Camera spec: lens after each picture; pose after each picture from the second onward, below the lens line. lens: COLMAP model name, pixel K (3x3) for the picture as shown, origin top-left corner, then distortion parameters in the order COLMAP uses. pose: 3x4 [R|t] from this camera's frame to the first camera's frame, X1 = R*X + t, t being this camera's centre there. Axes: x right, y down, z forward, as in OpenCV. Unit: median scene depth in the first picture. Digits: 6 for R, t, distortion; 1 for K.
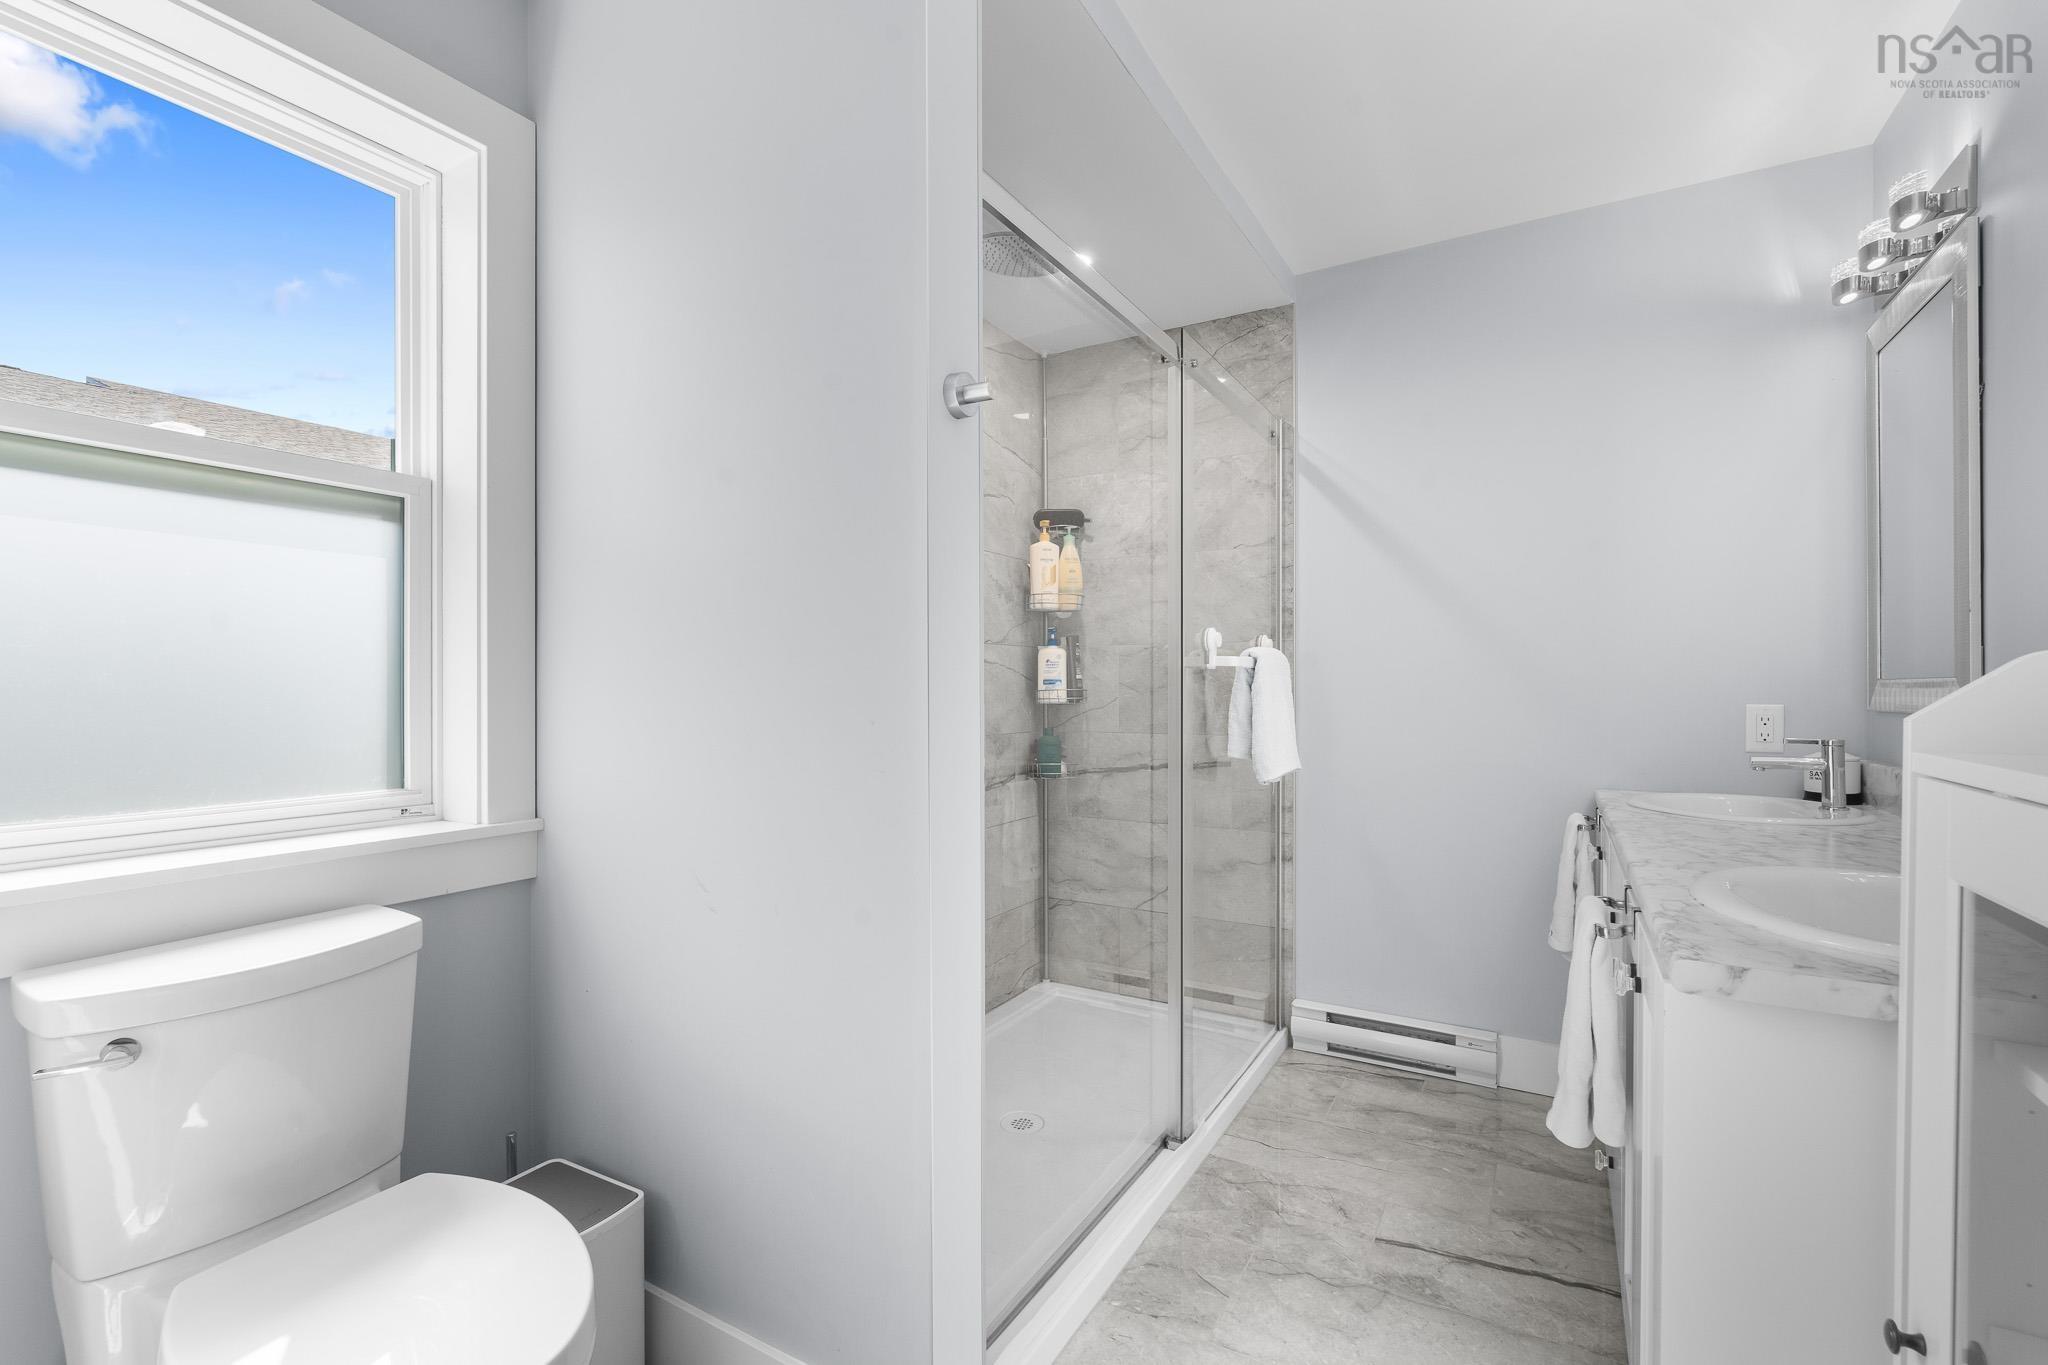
lens RADIAL K [[900.3, 0, 1015.3], [0, 900.3, 692.1], [0, 0, 1]] dist [-0.004512, -0.000297]
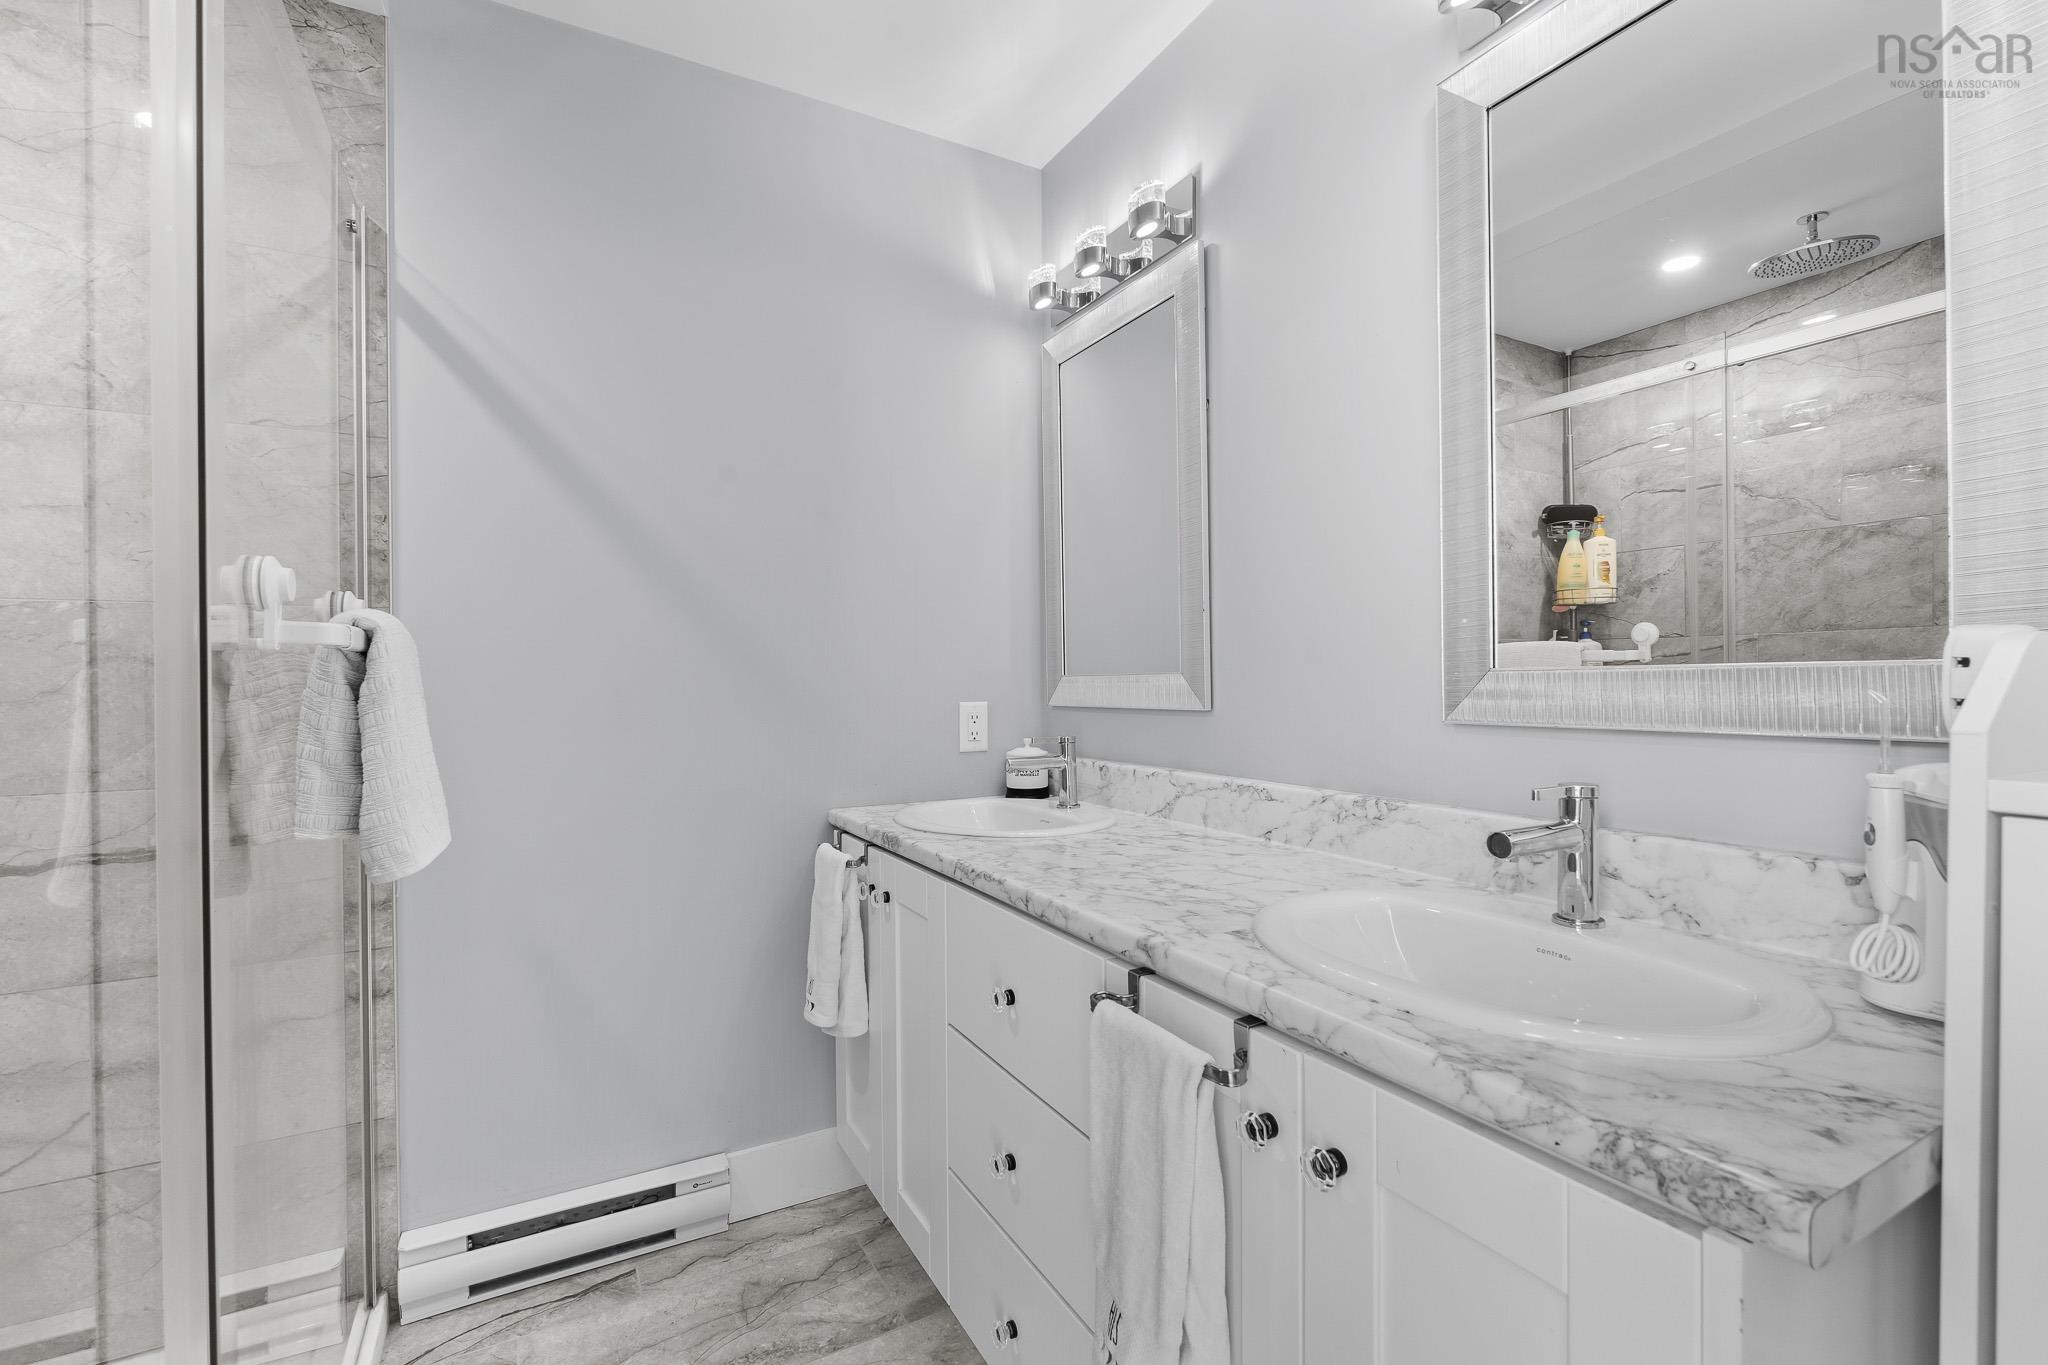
lens RADIAL K [[894.8, 0, 1024.0], [0, 894.8, 682.5], [0, 0, 1]] dist [-0.001714, -0.000797]
pose [[0.505425, -0.004822, 0.862857, 0.024029], [0.013661, 0.999904, -0.002415, -0.003028], [-0.862763, 0.013008, 0.505442, 0.378813]]
